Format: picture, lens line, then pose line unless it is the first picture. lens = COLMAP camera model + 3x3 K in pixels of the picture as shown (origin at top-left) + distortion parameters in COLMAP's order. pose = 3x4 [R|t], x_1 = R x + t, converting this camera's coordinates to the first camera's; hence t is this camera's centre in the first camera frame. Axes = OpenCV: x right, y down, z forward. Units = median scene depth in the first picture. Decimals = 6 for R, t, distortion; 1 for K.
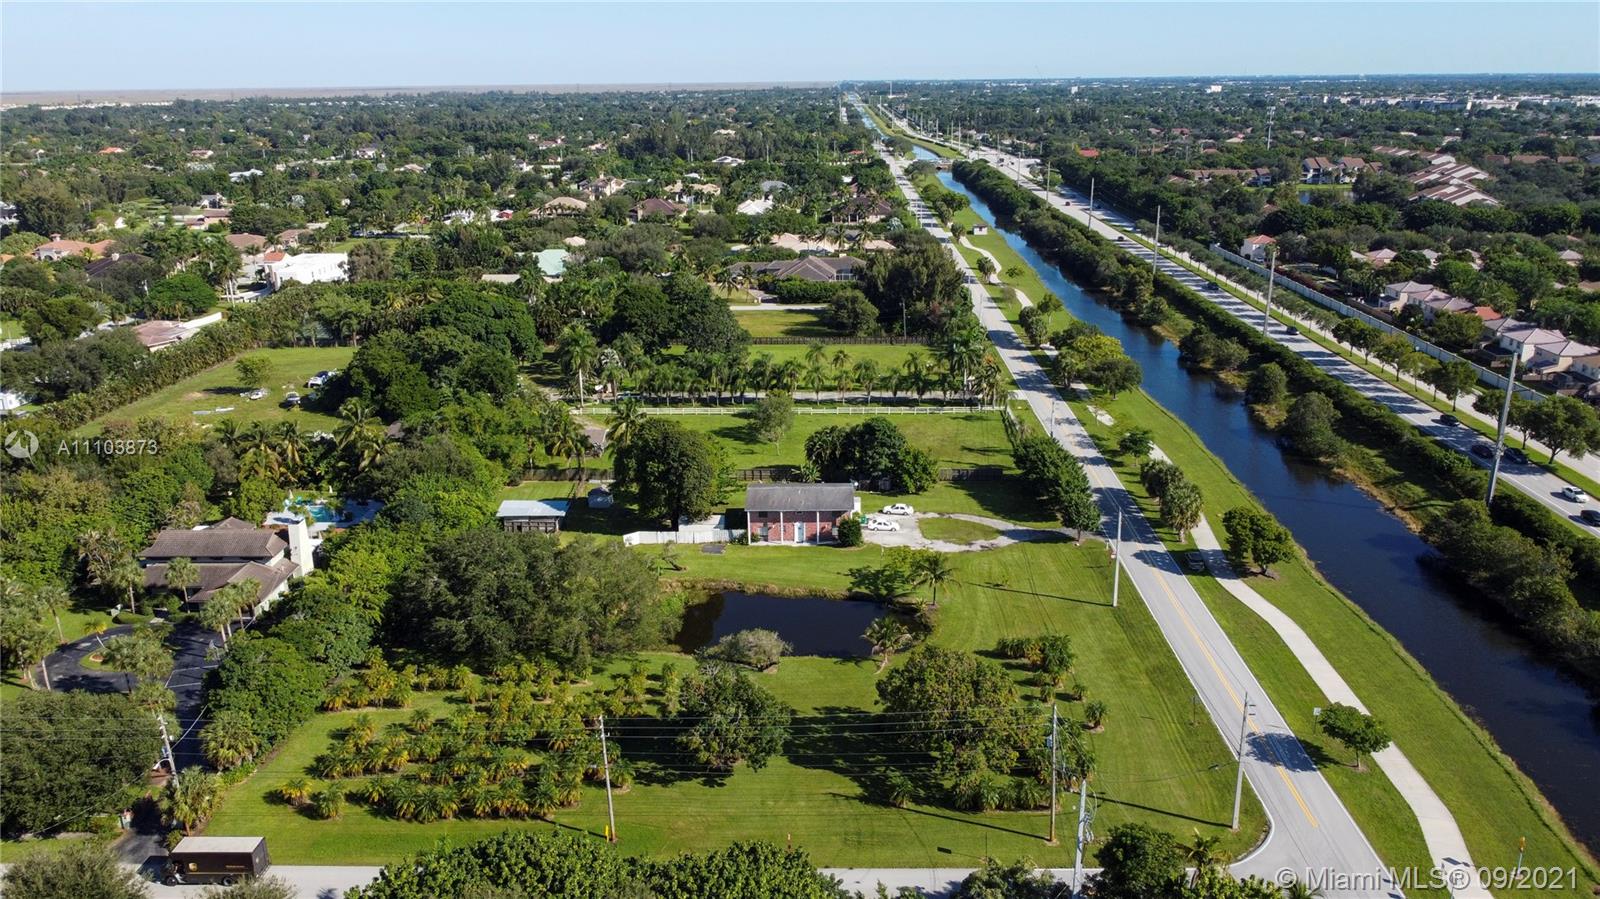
lens RADIAL K [[1212.5, 0, 800.0], [0, 1212.5, 449.5], [0, 0, 1]] dist [0.009230, -0.011749]
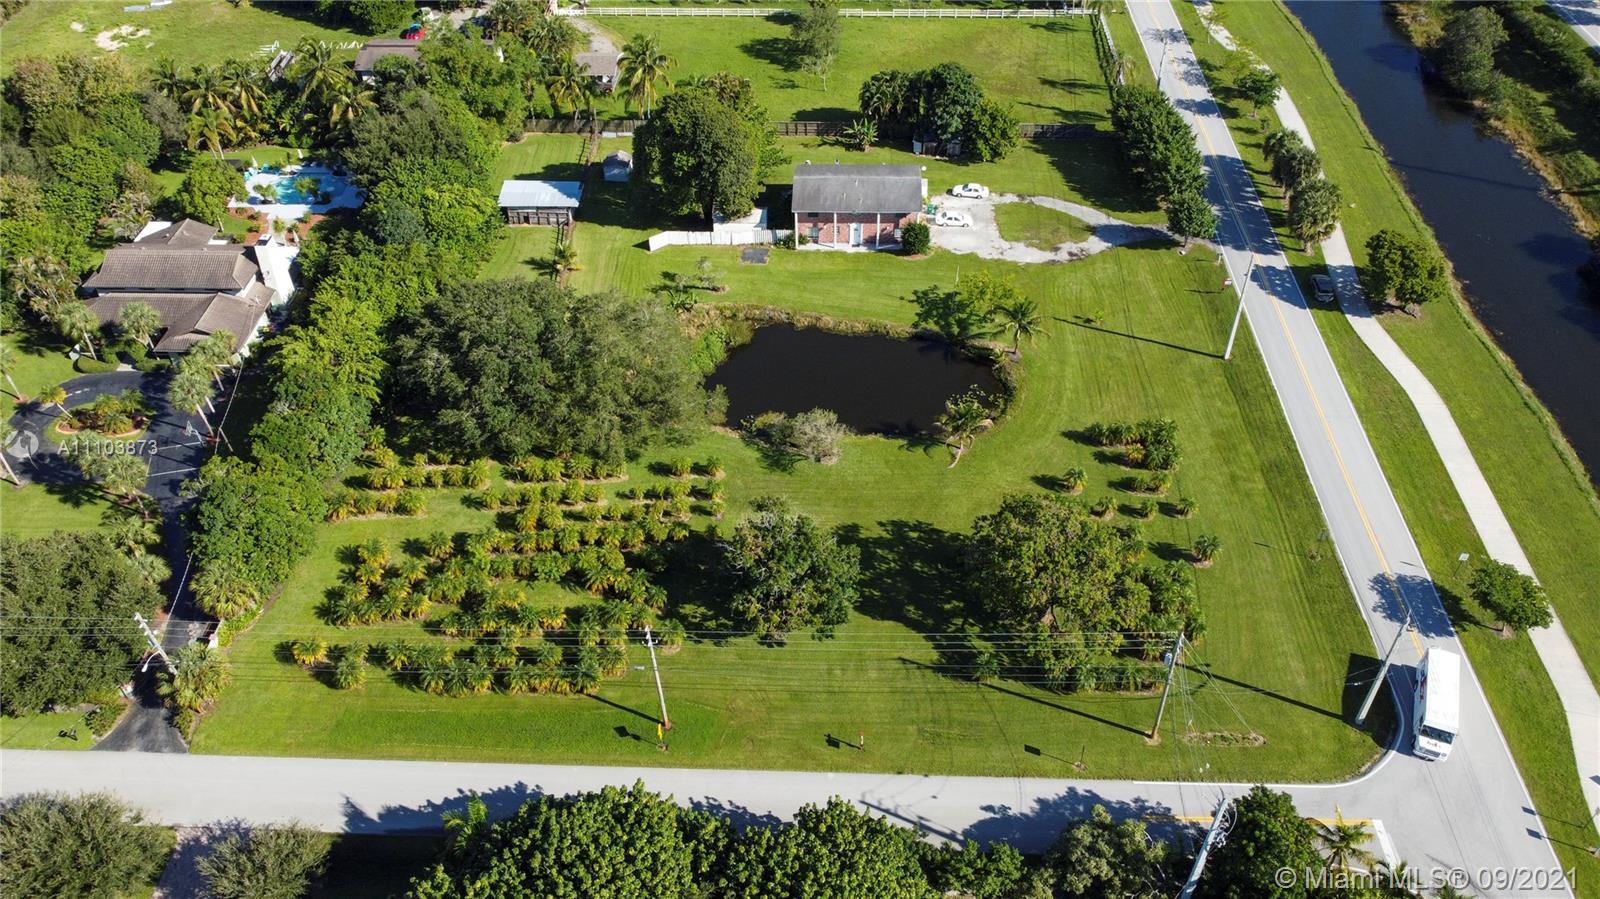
lens RADIAL K [[1212.5, 0, 800.0], [0, 1212.5, 449.5], [0, 0, 1]] dist [0.009230, -0.011749]
pose [[0.999879, 0.009833, -0.012060, -0.027565], [-0.003850, 0.907283, 0.420504, -0.151565], [0.015077, -0.420407, 0.907211, 0.164014]]
